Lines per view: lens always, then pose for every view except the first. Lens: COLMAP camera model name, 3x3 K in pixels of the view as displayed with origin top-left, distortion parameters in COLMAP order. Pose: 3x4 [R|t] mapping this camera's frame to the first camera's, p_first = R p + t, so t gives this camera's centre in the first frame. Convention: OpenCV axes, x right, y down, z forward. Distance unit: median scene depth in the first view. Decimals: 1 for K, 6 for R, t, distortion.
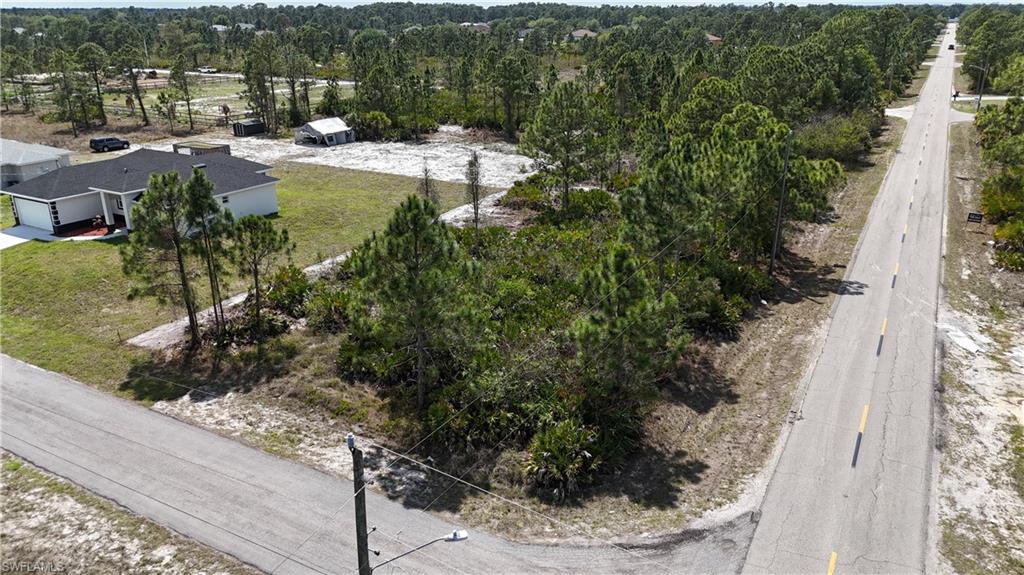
lens RADIAL K [[752.2, 0, 512.0], [0, 752.2, 287.5], [0, 0, 1]] dist [0.070499, -0.065105]
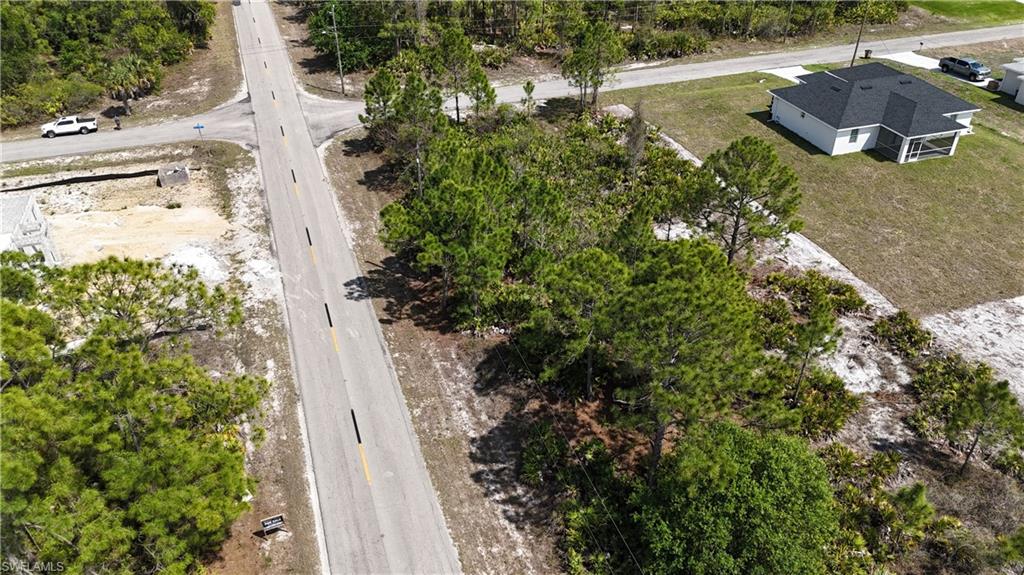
lens RADIAL K [[752.2, 0, 512.0], [0, 752.2, 287.5], [0, 0, 1]] dist [0.070499, -0.065105]
pose [[-0.673225, 0.417024, -0.610621, 1.179199], [-0.244970, 0.653372, 0.716306, -1.027767], [0.697680, 0.631819, -0.337709, 1.872253]]
